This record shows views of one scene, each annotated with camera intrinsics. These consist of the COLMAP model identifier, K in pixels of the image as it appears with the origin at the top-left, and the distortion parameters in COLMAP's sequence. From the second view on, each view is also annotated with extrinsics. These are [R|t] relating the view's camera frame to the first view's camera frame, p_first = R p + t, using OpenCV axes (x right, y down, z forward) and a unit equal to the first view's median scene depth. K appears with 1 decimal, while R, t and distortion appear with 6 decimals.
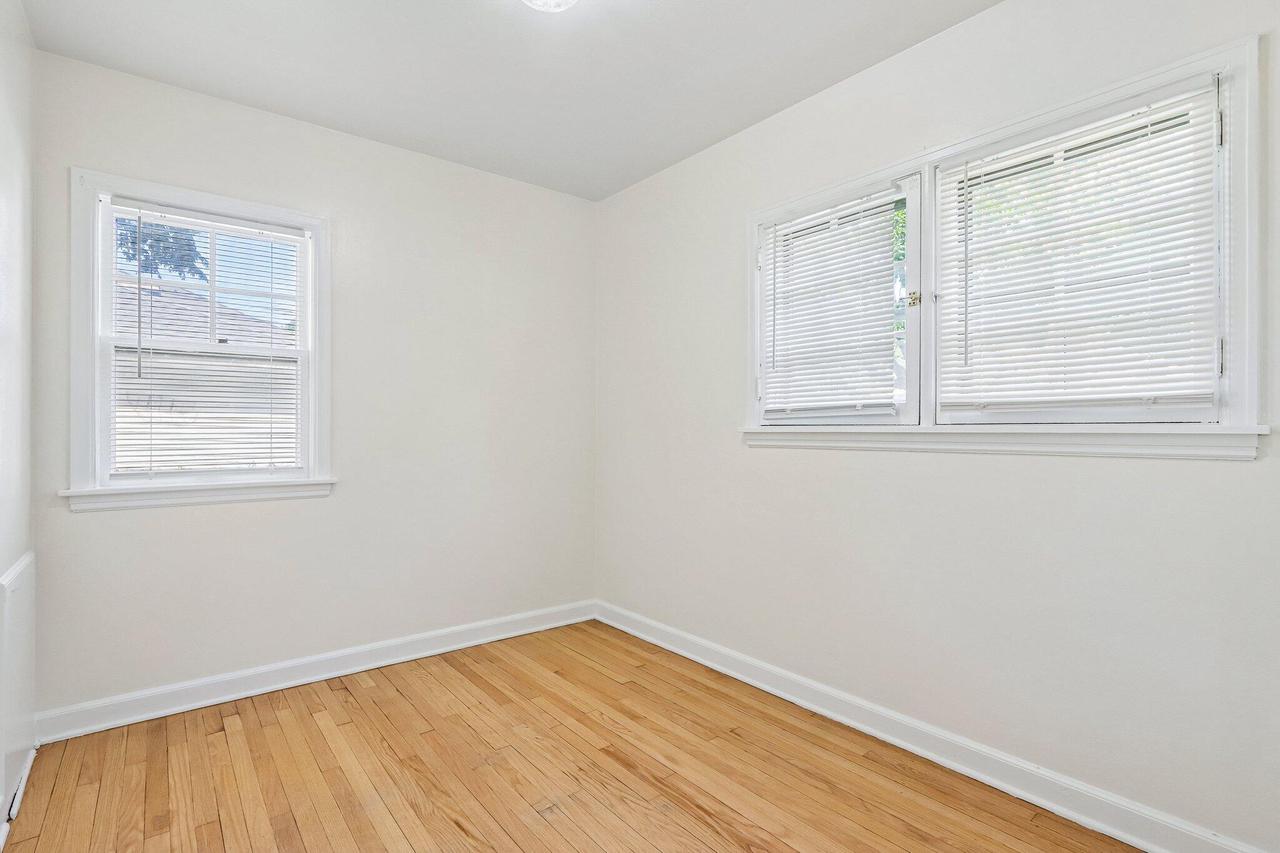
lens RADIAL K [[596.6, 0, 634.9], [0, 596.6, 432.1], [0, 0, 1]] dist [-0.017529, 0.005265]
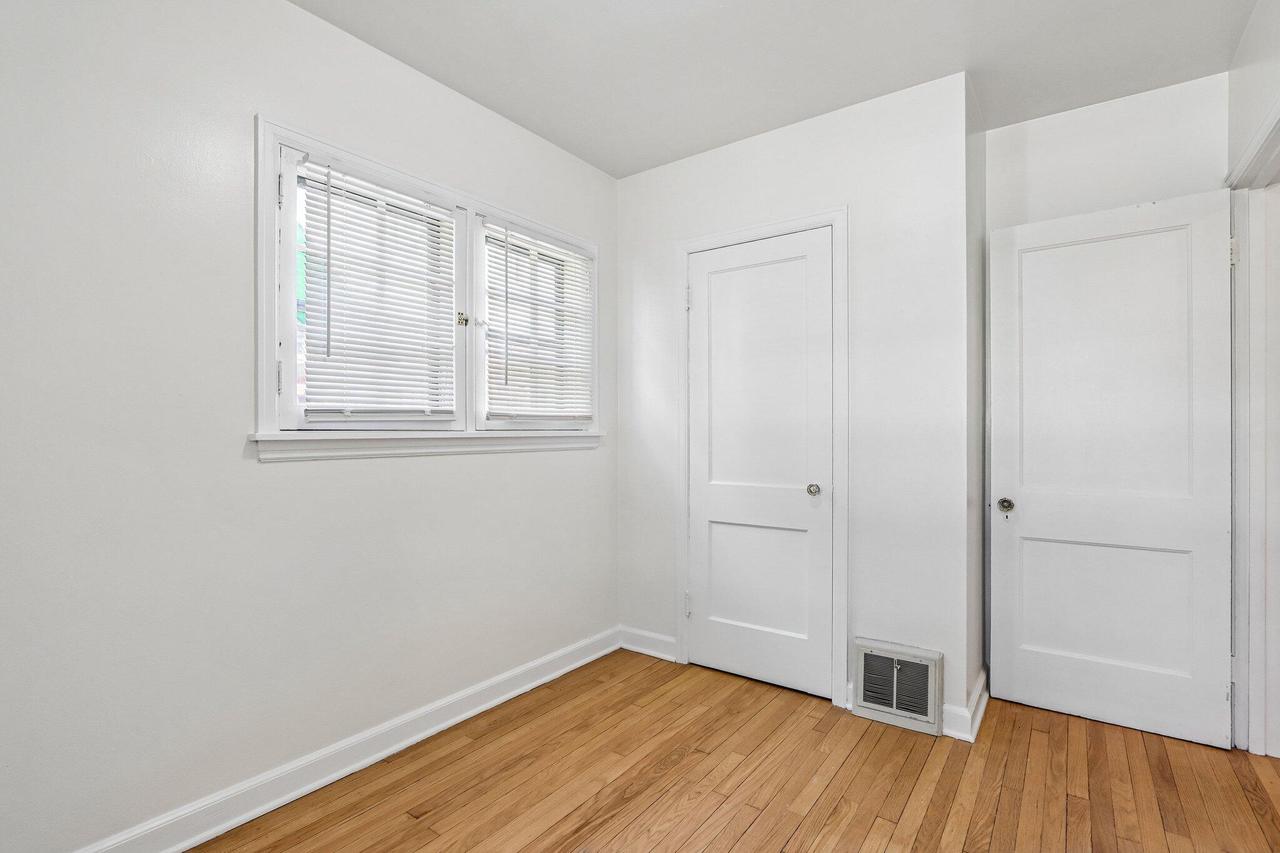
lens RADIAL K [[596.6, 0, 635.3], [0, 596.6, 426.5], [0, 0, 1]] dist [-0.017529, 0.005265]
pose [[-0.242970, -0.000253, 0.970034, -0.745534], [-0.002602, 0.999997, -0.000390, -0.021190], [-0.970030, -0.002618, -0.242970, 1.005420]]
